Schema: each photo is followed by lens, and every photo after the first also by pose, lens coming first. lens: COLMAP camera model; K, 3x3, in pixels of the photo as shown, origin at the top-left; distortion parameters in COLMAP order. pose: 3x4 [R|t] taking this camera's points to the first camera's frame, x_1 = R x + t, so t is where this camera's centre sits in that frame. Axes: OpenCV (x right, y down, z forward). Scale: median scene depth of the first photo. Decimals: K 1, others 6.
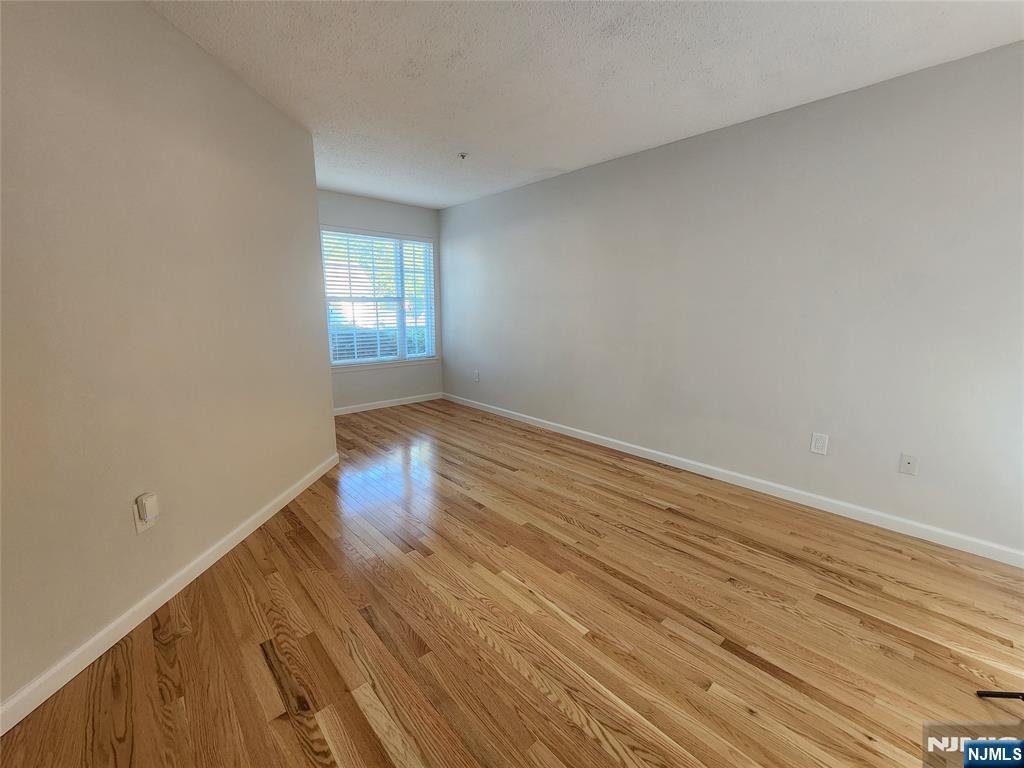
lens RADIAL K [[418.7, 0, 512.9], [0, 418.7, 382.7], [0, 0, 1]] dist [-0.003575, 0.000026]
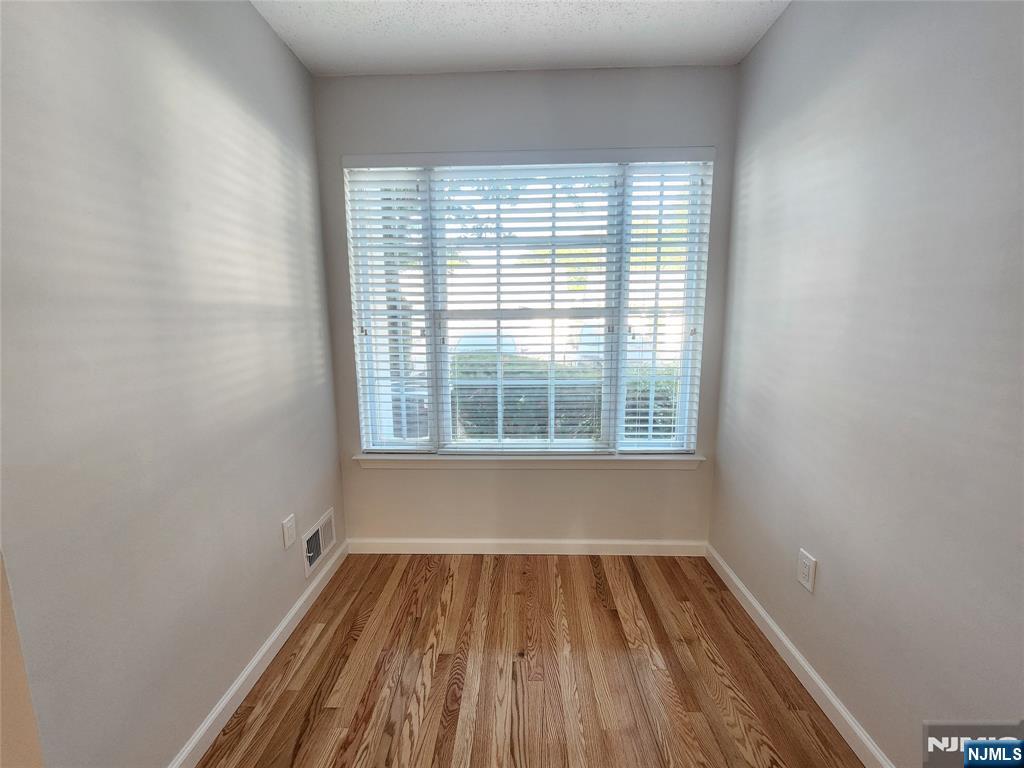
lens RADIAL K [[418.7, 0, 514.4], [0, 418.7, 382.4], [0, 0, 1]] dist [-0.003575, 0.000026]
pose [[0.717056, 0.092995, -0.690784, -0.044215], [-0.114895, 0.993272, 0.014452, -0.124300], [0.687480, 0.069005, 0.722917, 0.639554]]
